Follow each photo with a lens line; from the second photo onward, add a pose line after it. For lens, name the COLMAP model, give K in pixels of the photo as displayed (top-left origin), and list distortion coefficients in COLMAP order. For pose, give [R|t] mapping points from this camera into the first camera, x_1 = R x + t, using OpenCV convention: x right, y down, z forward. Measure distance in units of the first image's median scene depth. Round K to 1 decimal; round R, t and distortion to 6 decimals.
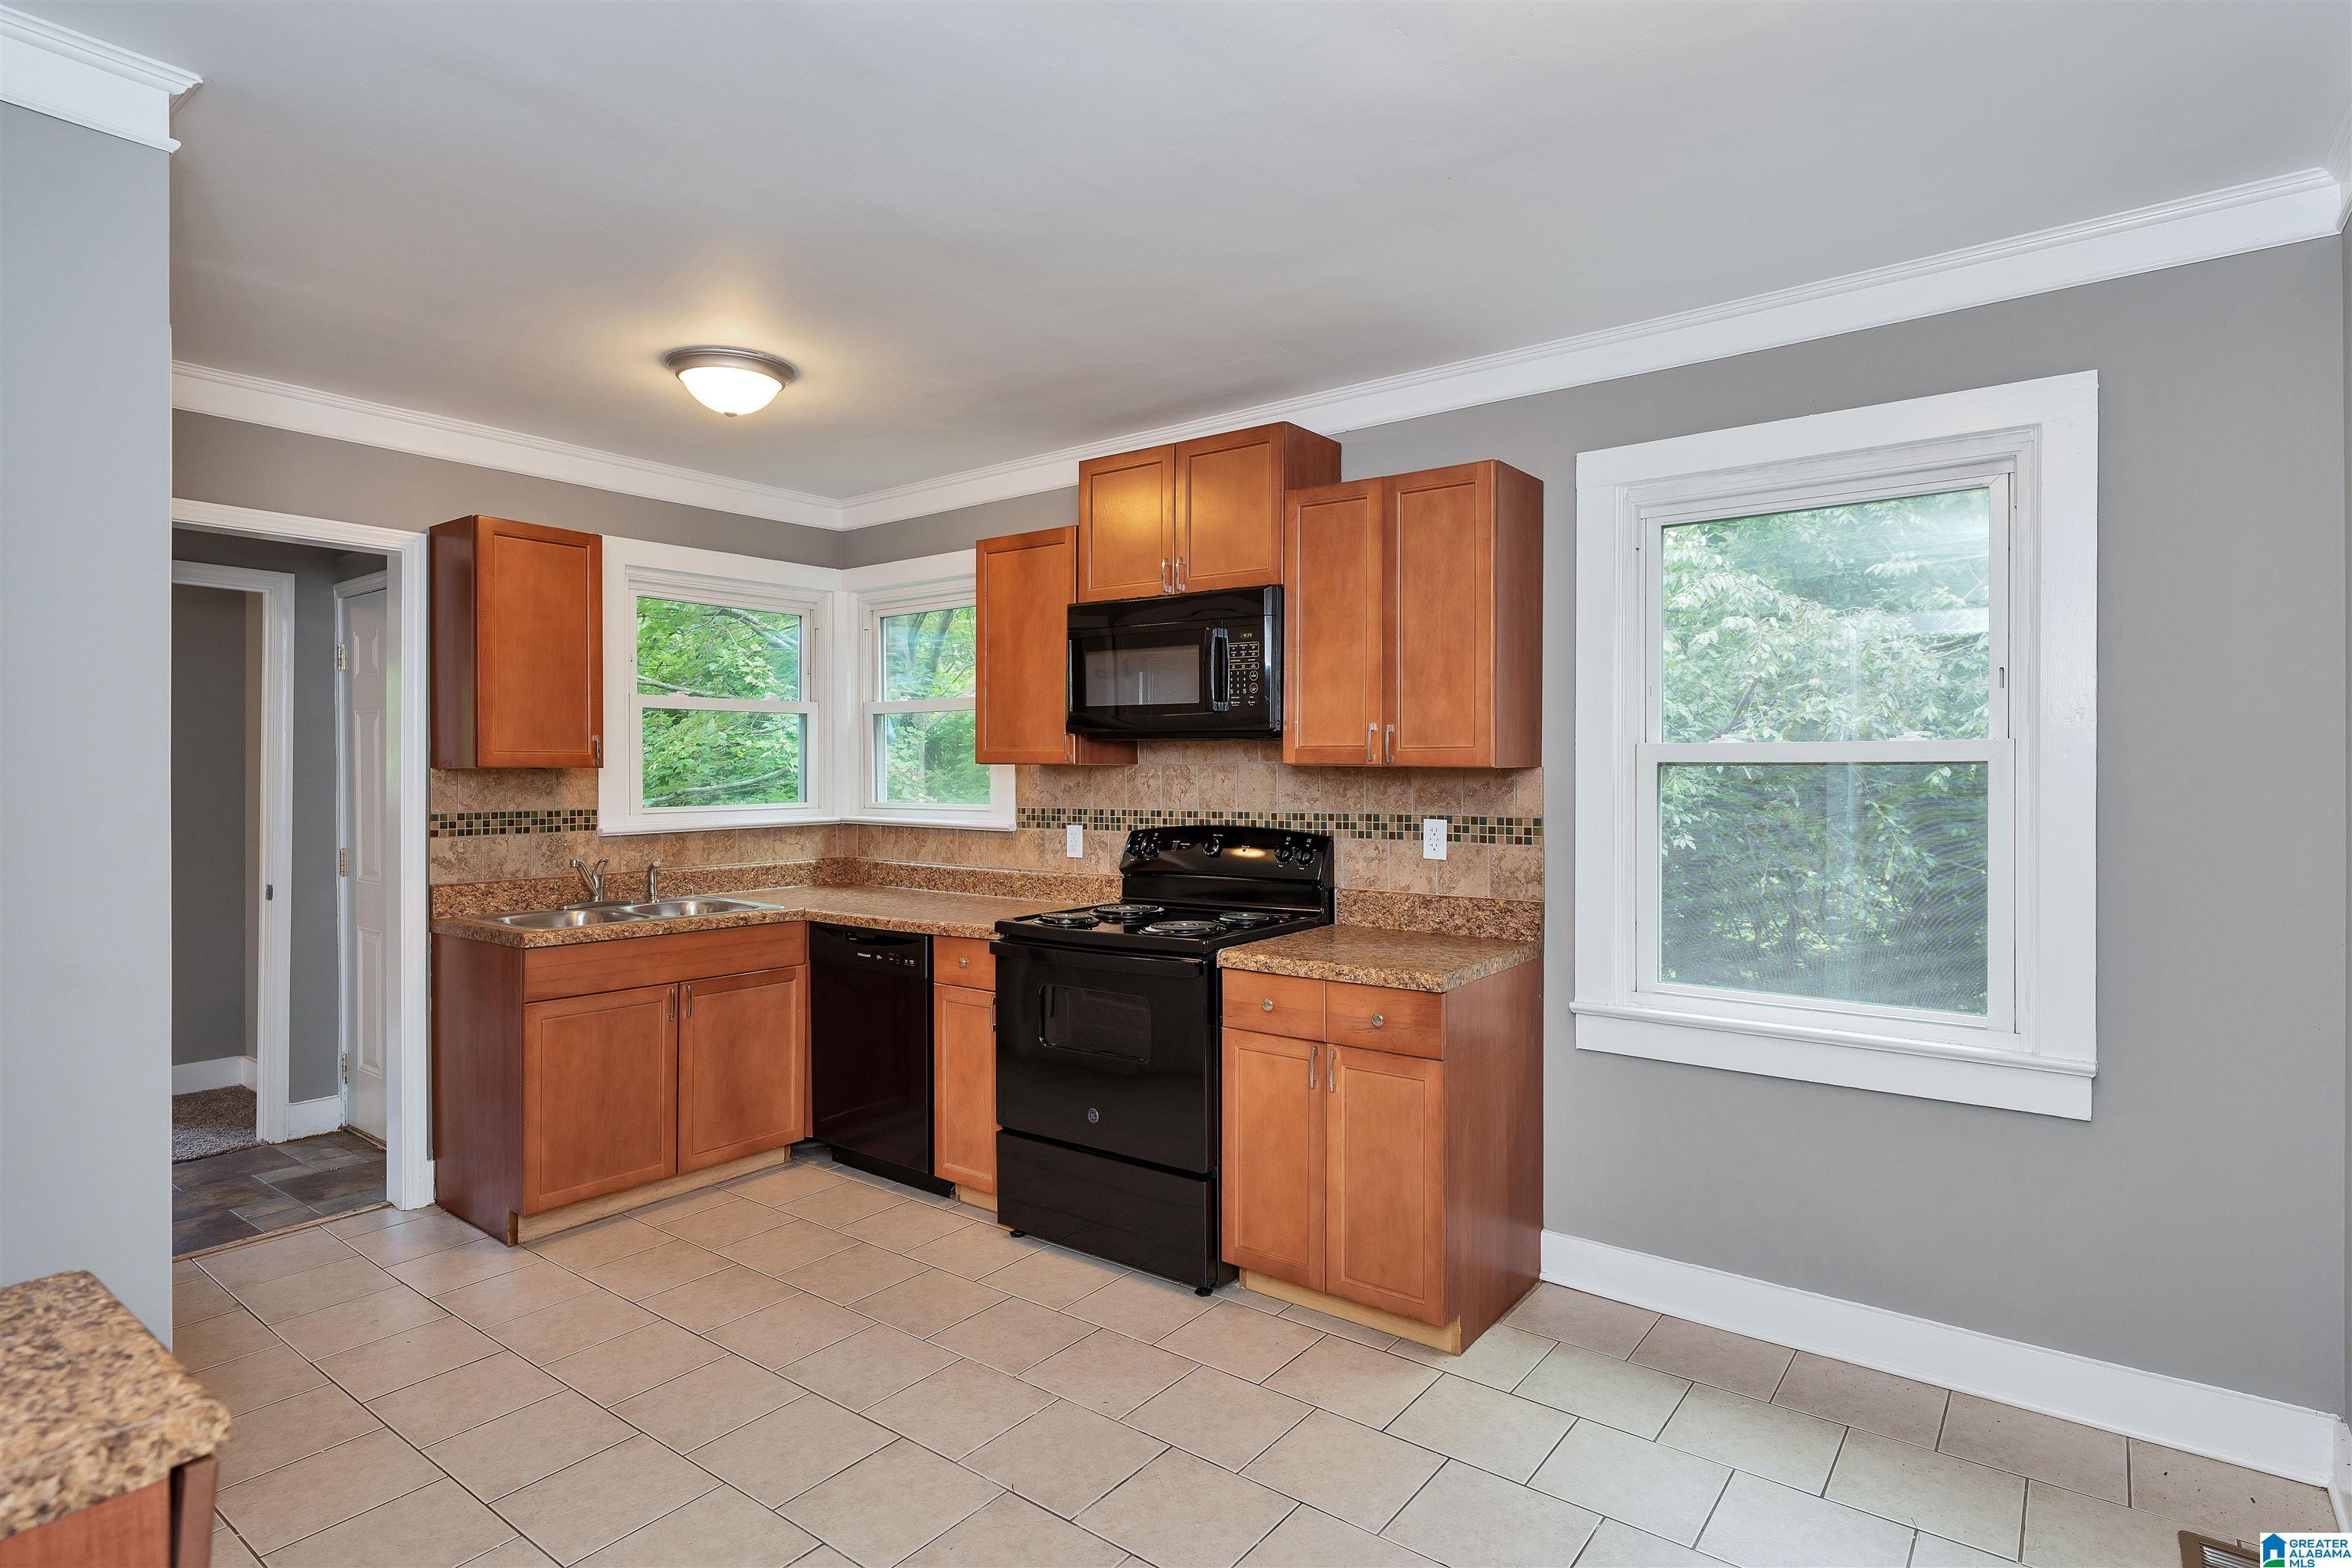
lens RADIAL K [[1199.5, 0, 1183.9], [0, 1199.5, 774.9], [0, 0, 1]] dist [0.005364, 0.000933]
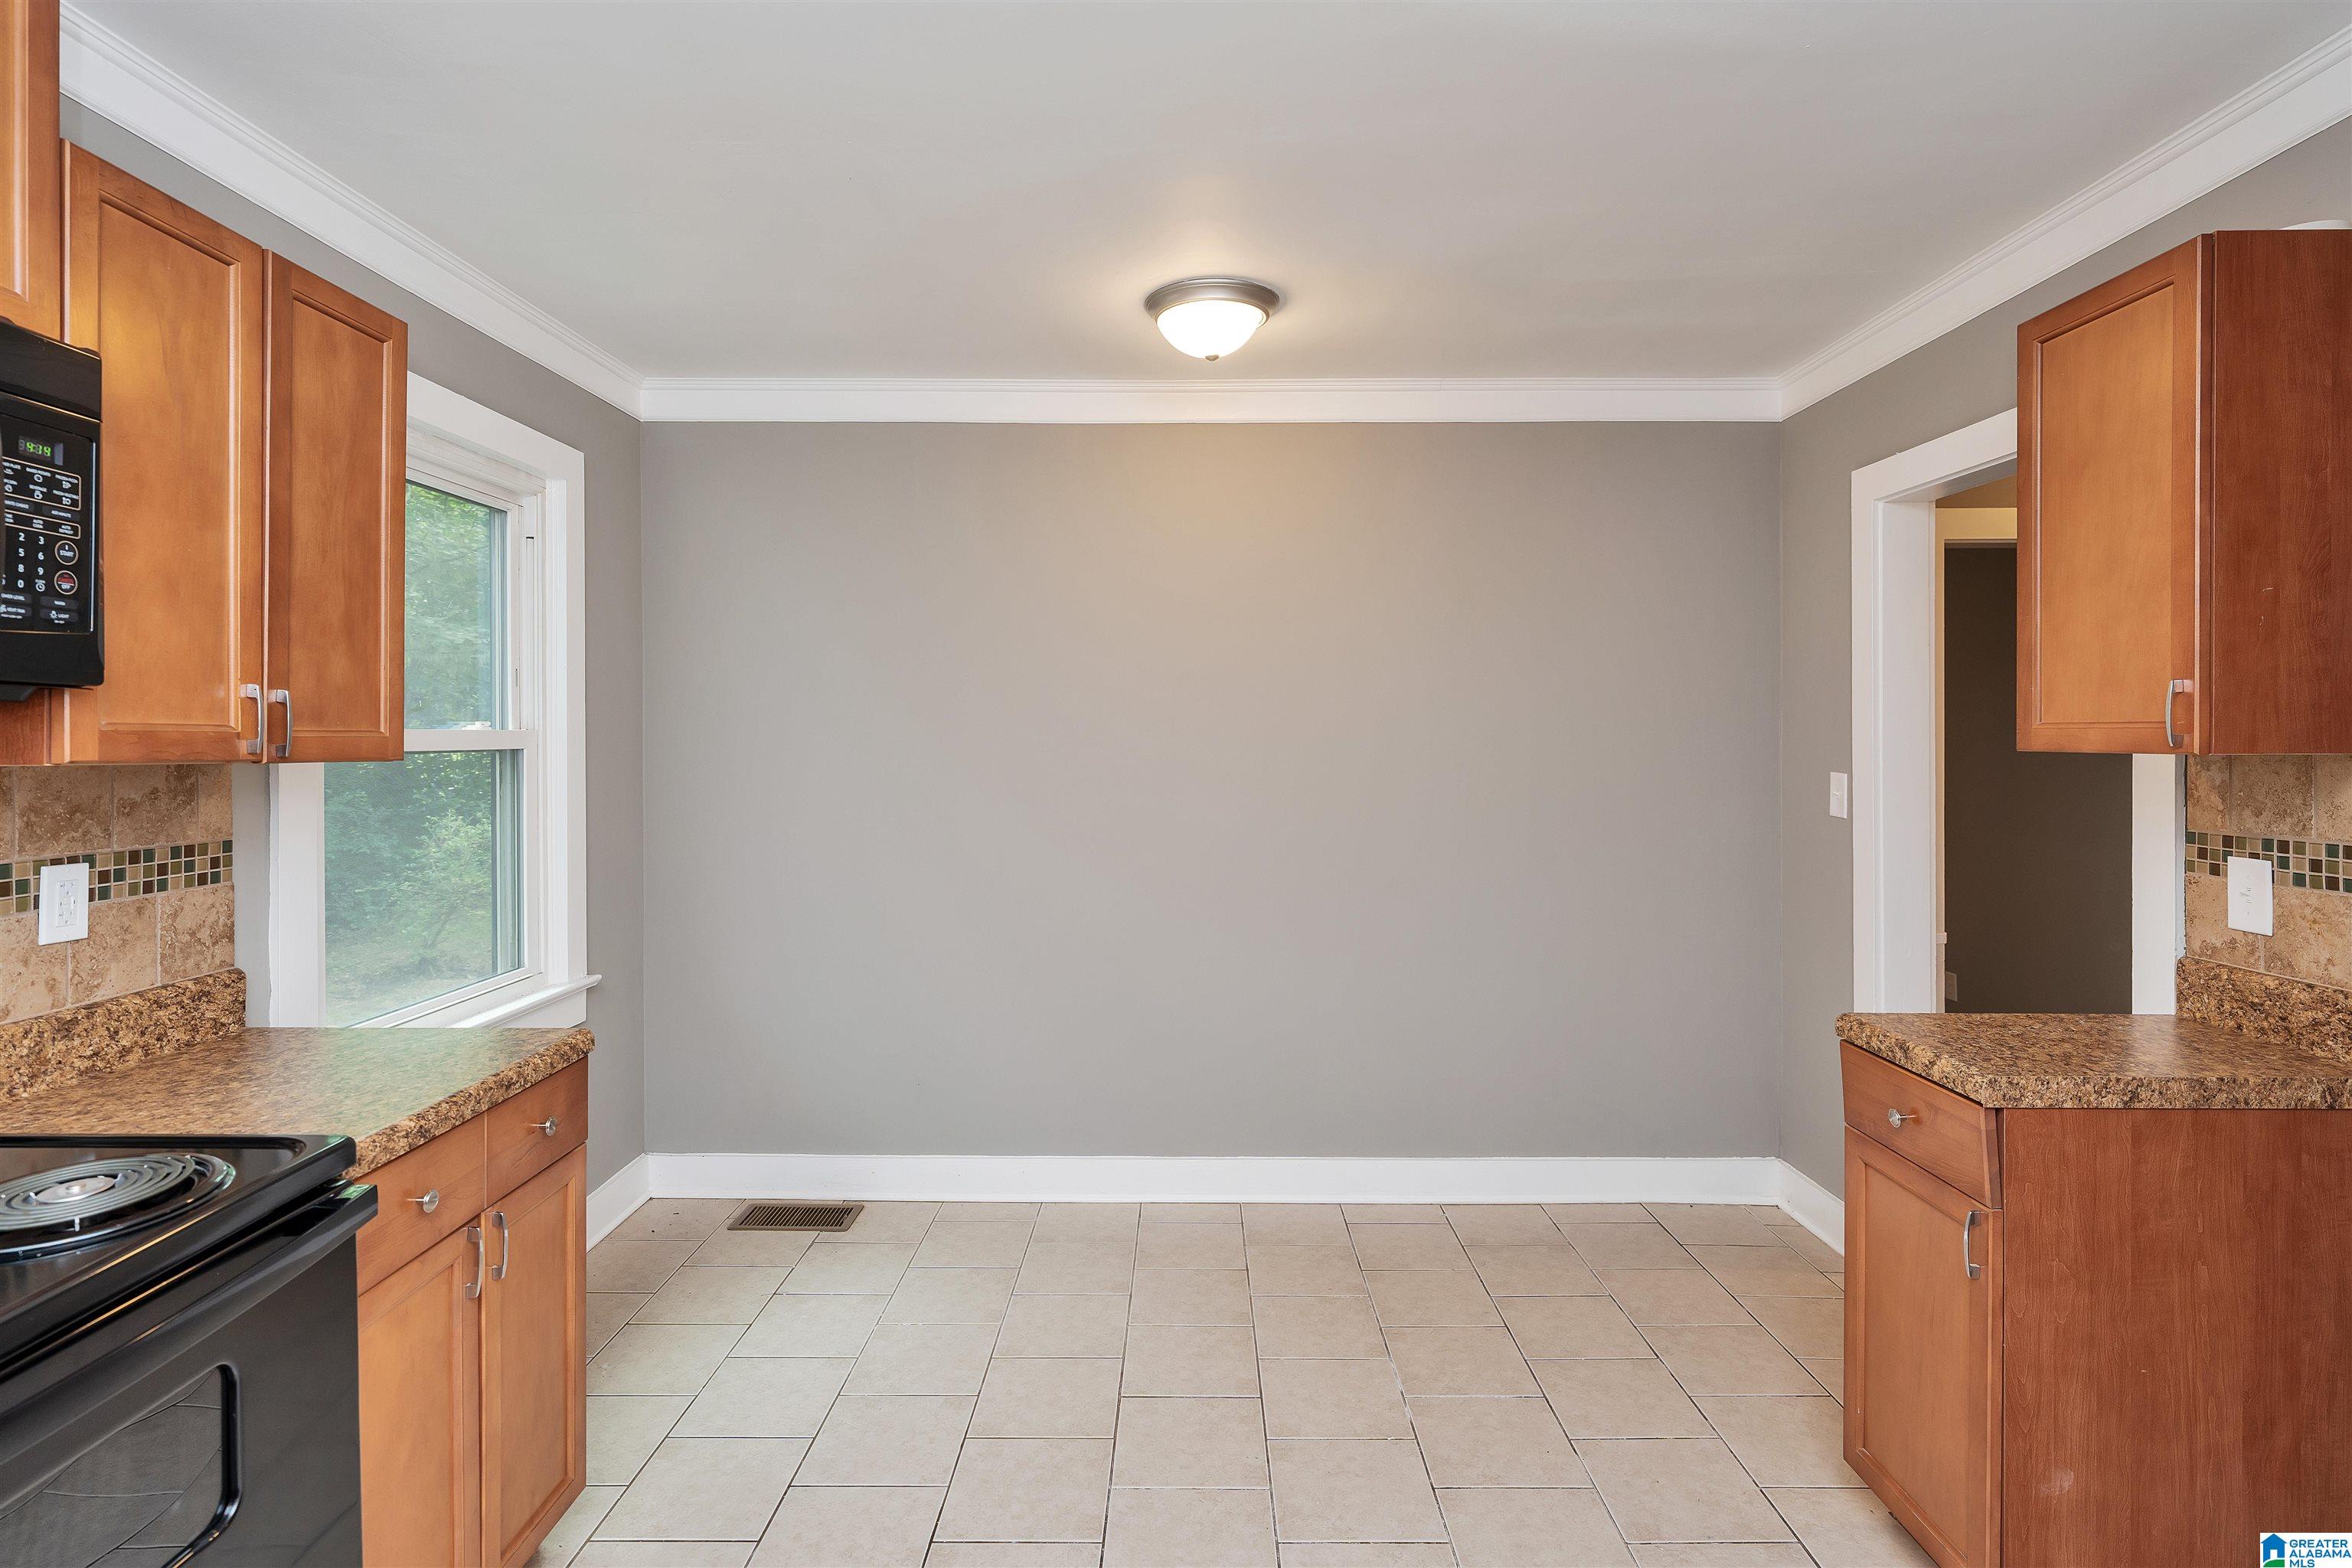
lens RADIAL K [[1199.5, 0, 1169.6], [0, 1199.5, 733.5], [0, 0, 1]] dist [0.005364, 0.000933]
pose [[-0.597124, 0.003192, 0.802142, -0.464996], [0.004724, 0.999989, -0.000463, -0.016308], [-0.802135, 0.003513, -0.597132, 0.862975]]
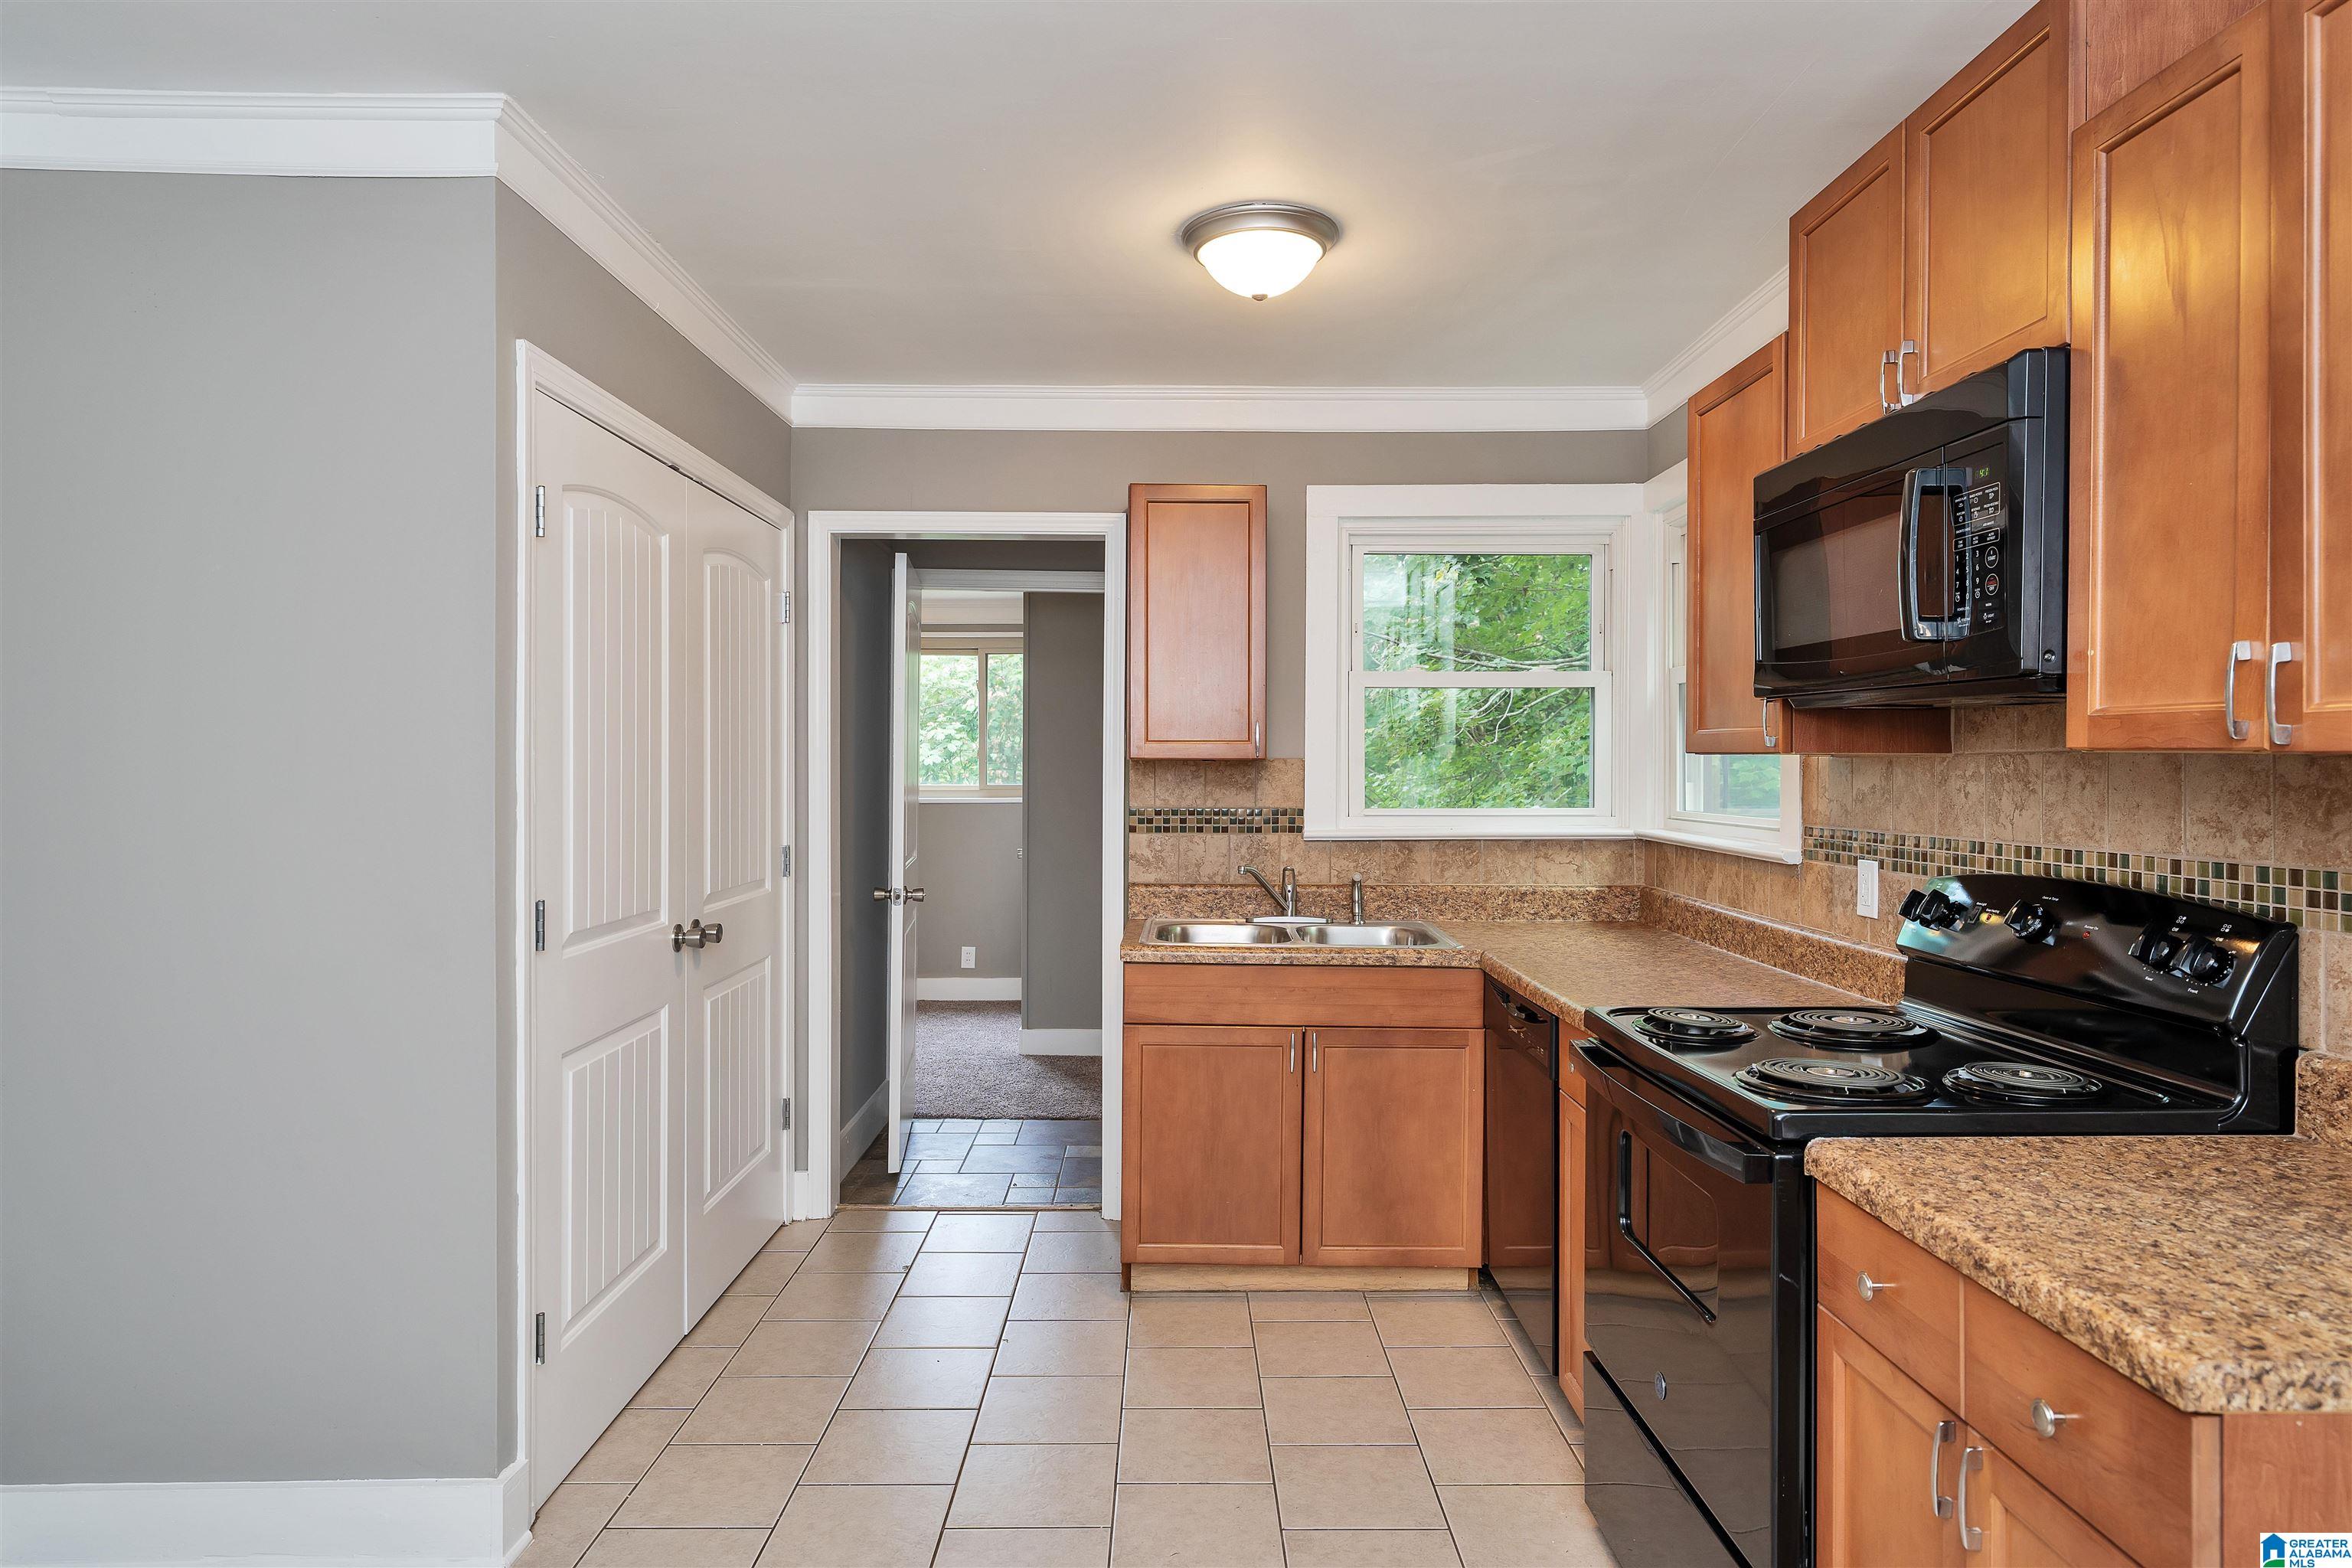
lens RADIAL K [[1354.3, 0, 1180.0], [0, 1354.3, 774.9], [0, 0, 1]] dist [0.012994, -0.001868]
pose [[0.612553, 0.009027, -0.790378, 0.256915], [-0.007760, 0.999955, 0.005406, 0.000081], [0.790391, 0.002822, 0.612596, 0.398260]]
